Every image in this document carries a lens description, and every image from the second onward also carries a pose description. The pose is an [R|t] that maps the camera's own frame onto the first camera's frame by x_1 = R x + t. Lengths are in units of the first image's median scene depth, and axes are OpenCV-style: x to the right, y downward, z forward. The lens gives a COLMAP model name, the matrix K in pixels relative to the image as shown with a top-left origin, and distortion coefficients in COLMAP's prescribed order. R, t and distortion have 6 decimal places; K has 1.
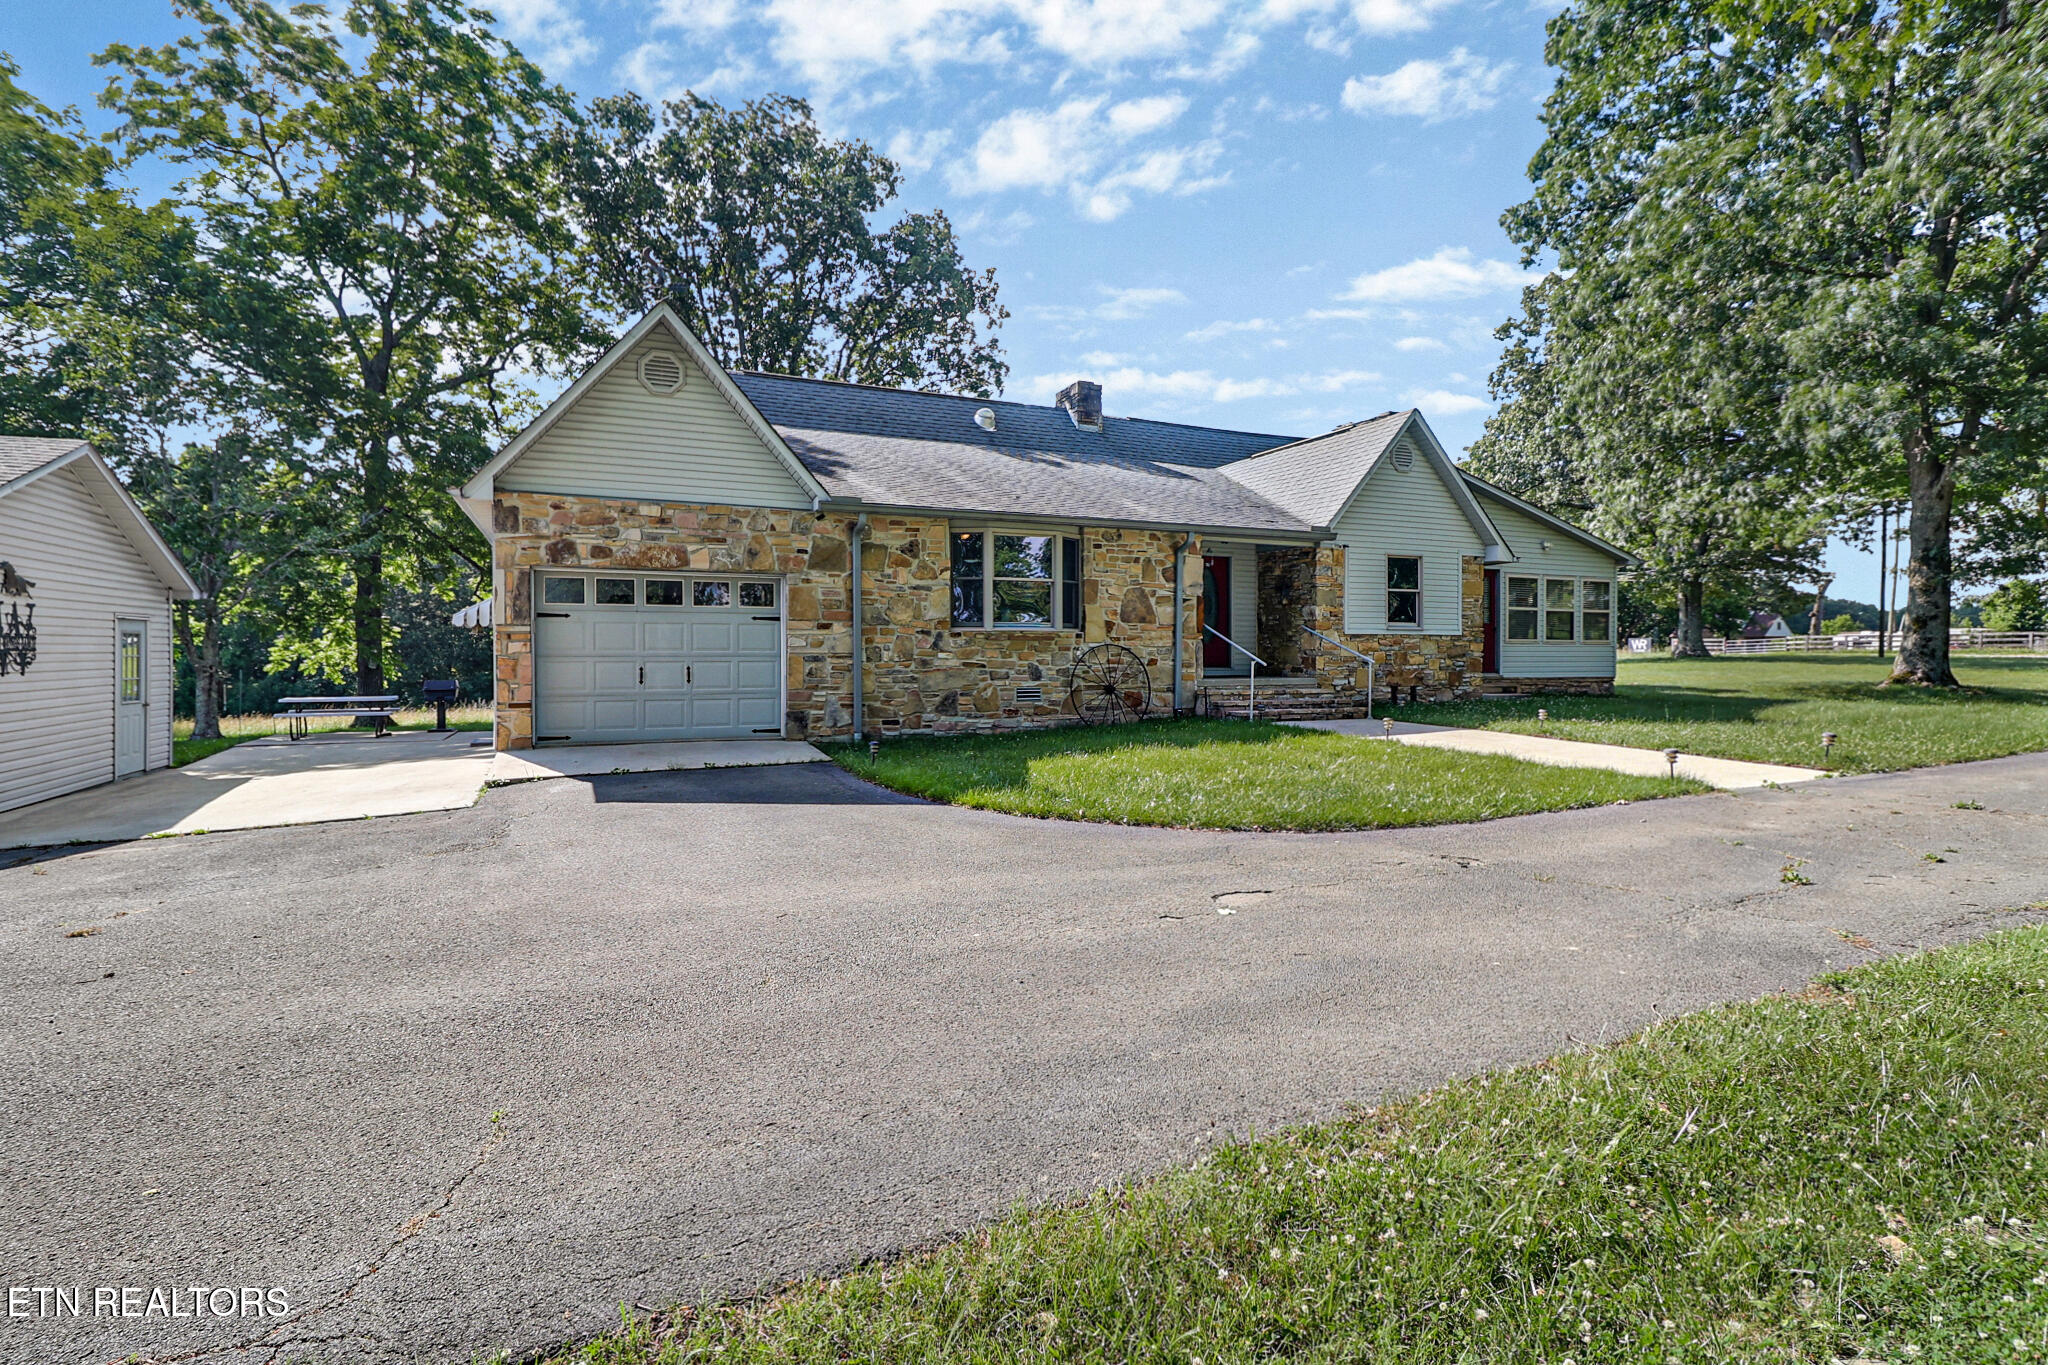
lens RADIAL K [[1024.9, 0, 1024.1], [0, 1024.9, 680.5], [0, 0, 1]] dist [-0.004329, -0.000067]
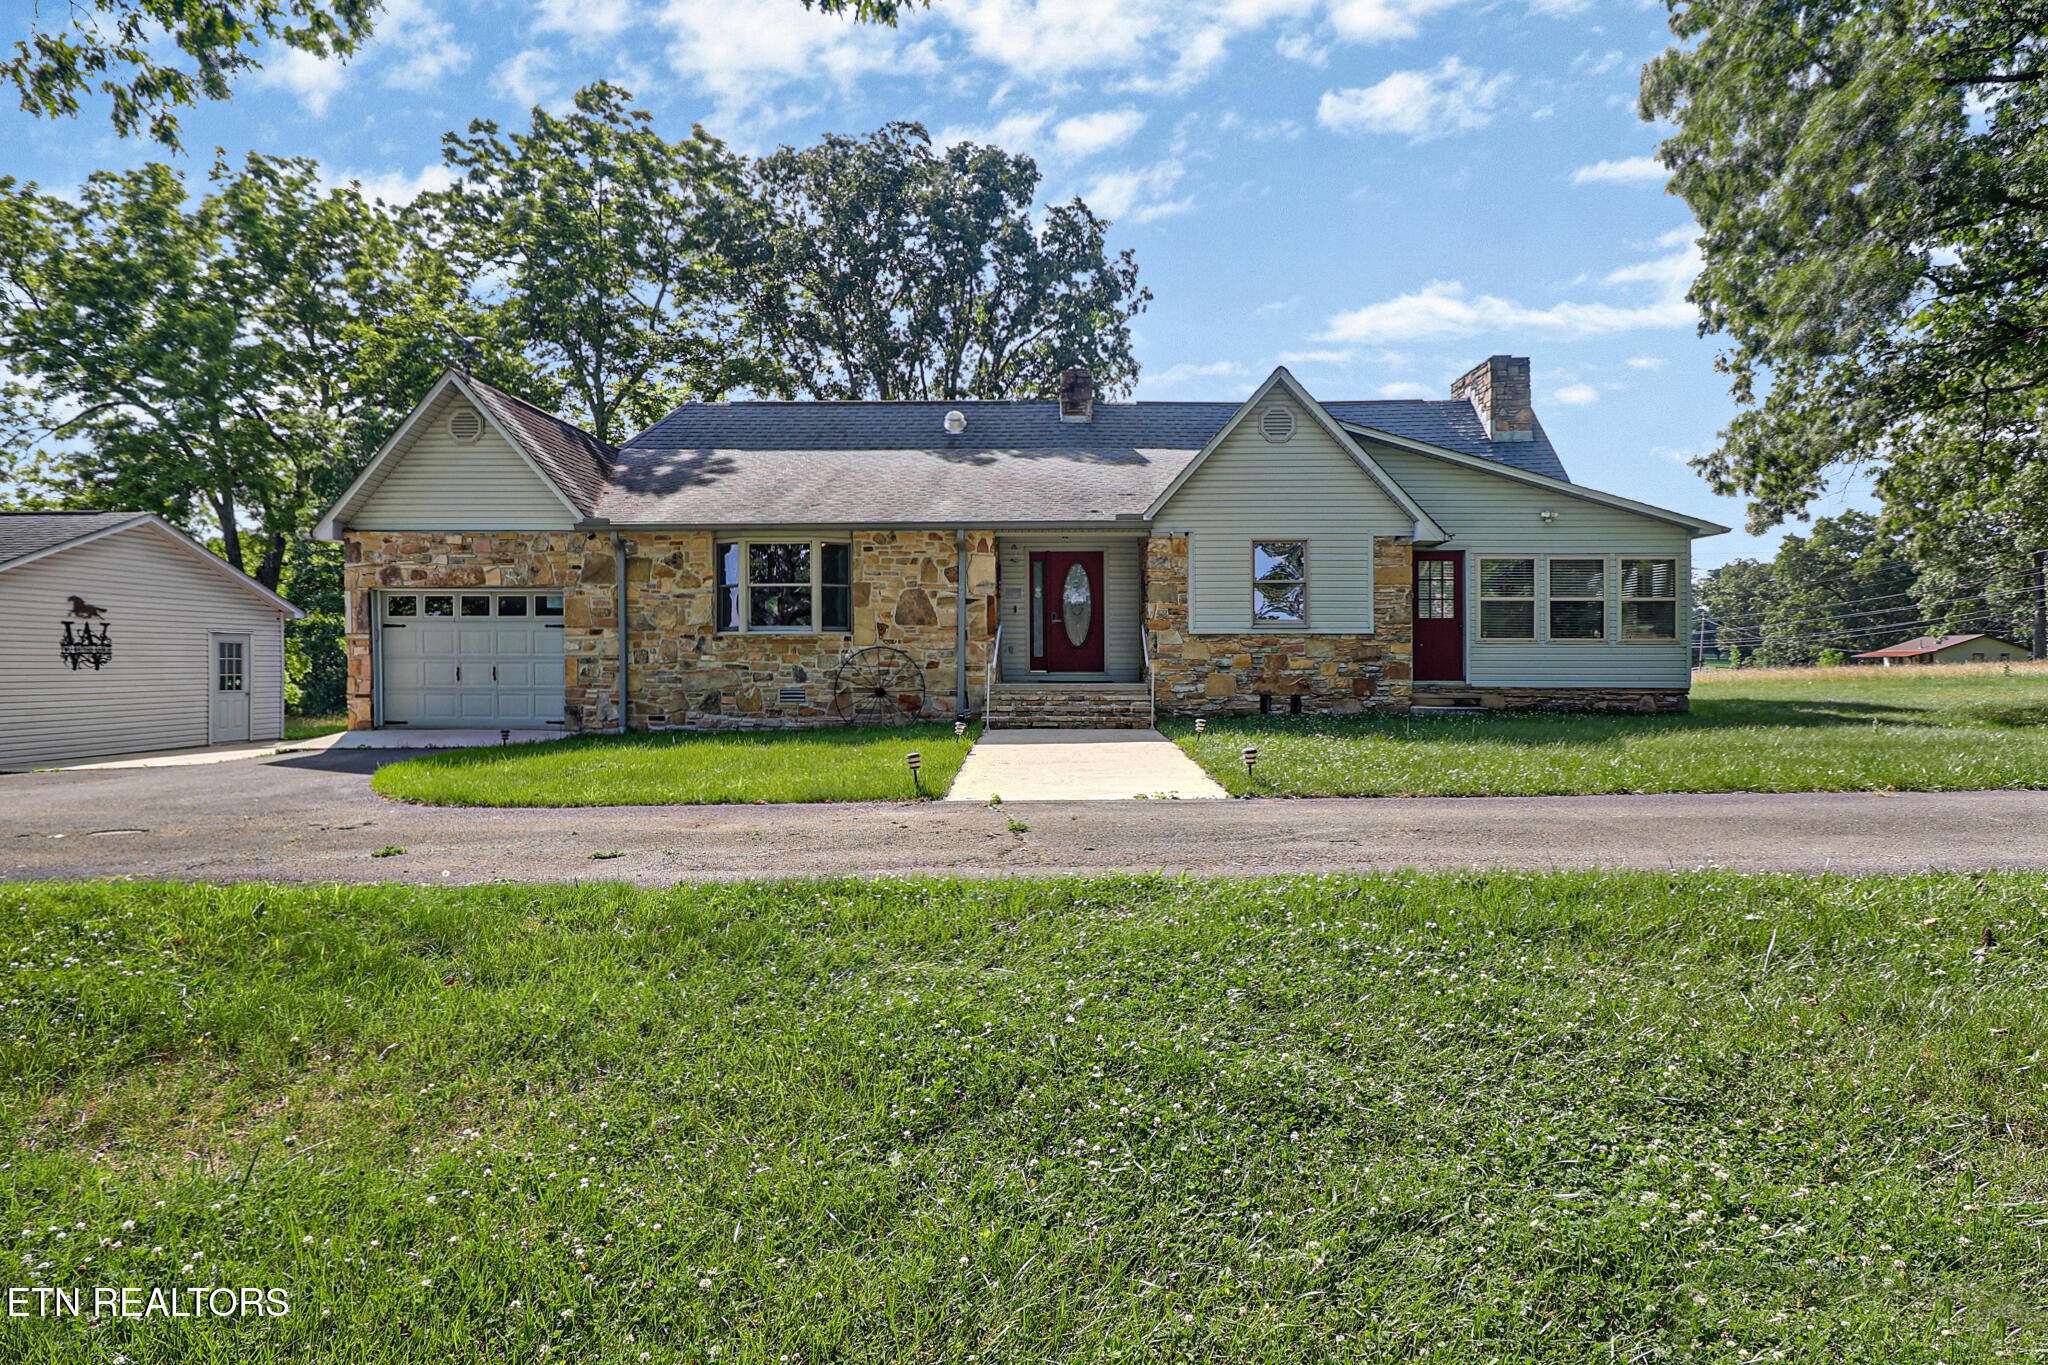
lens RADIAL K [[1125.3, 0, 1021.9], [0, 1125.3, 680.6], [0, 0, 1]] dist [0.007328, 0.000614]
pose [[0.889710, 0.007082, -0.456472, 0.721073], [-0.012642, 0.999878, -0.009127, 0.005833], [0.456351, 0.013891, 0.889691, 0.091750]]
